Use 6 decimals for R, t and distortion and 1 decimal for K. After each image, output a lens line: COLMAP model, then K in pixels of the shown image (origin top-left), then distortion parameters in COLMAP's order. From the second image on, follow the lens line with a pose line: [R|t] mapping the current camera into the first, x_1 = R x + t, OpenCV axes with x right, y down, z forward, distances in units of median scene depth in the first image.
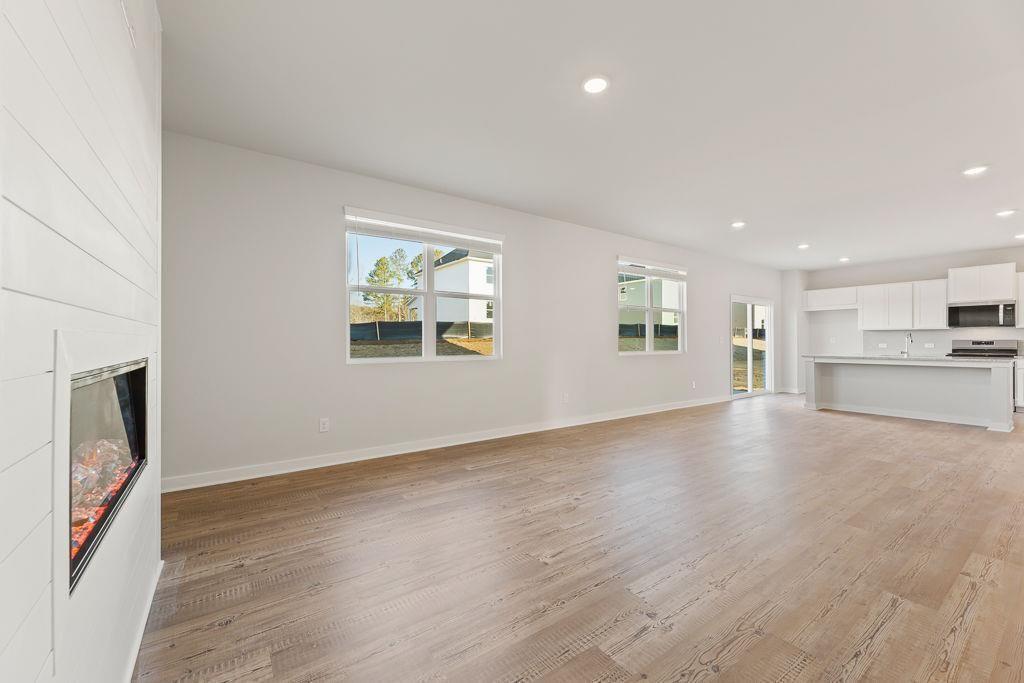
lens RADIAL K [[414.6, 0, 500.1], [0, 414.6, 341.1], [0, 0, 1]] dist [-0.003266, 0.000933]
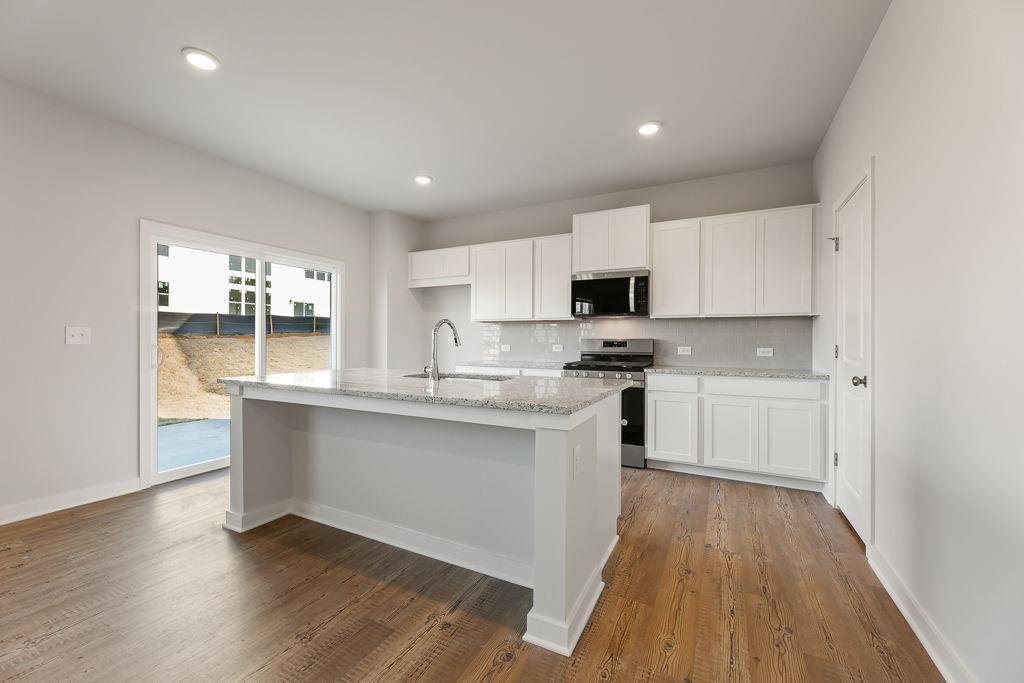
lens RADIAL K [[414.6, 0, 509.8], [0, 414.6, 341.9], [0, 0, 1]] dist [-0.003266, 0.000933]
pose [[0.883332, 0.003103, 0.468737, 0.769321], [-0.004860, 0.999985, 0.002538, 0.000252], [-0.468722, -0.004520, 0.883334, 0.555416]]
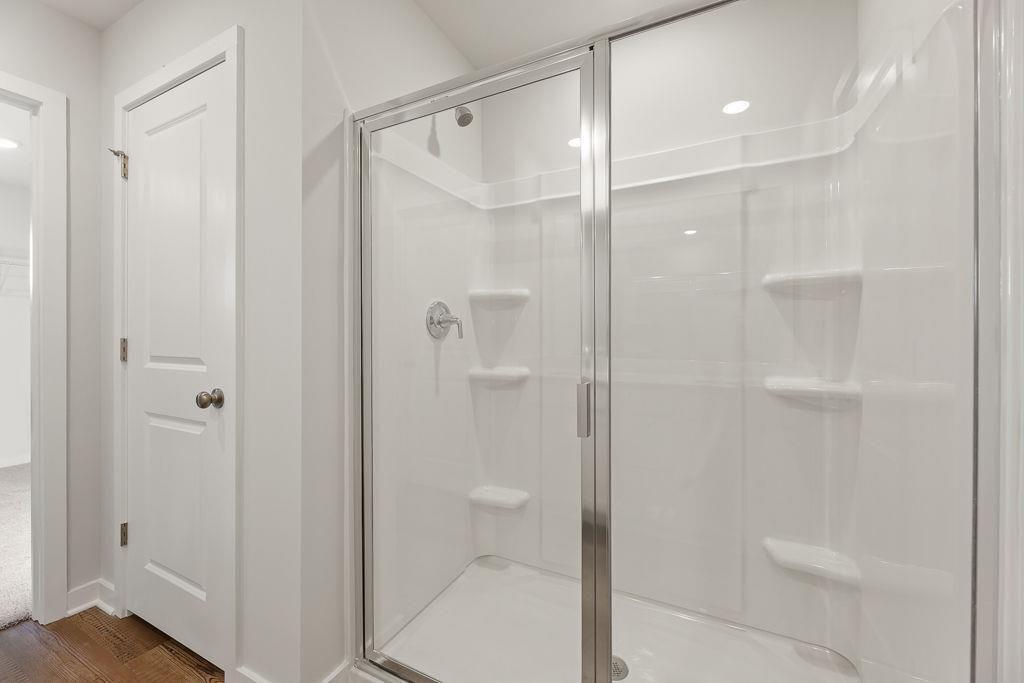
lens RADIAL K [[414.6, 0, 506.4], [0, 414.6, 336.4], [0, 0, 1]] dist [-0.003266, 0.000933]
pose [[-0.473896, -0.001110, 0.880580, 0.929152], [-0.001781, 0.999998, 0.000301, 0.000825], [-0.880579, -0.001426, -0.473897, 0.682731]]
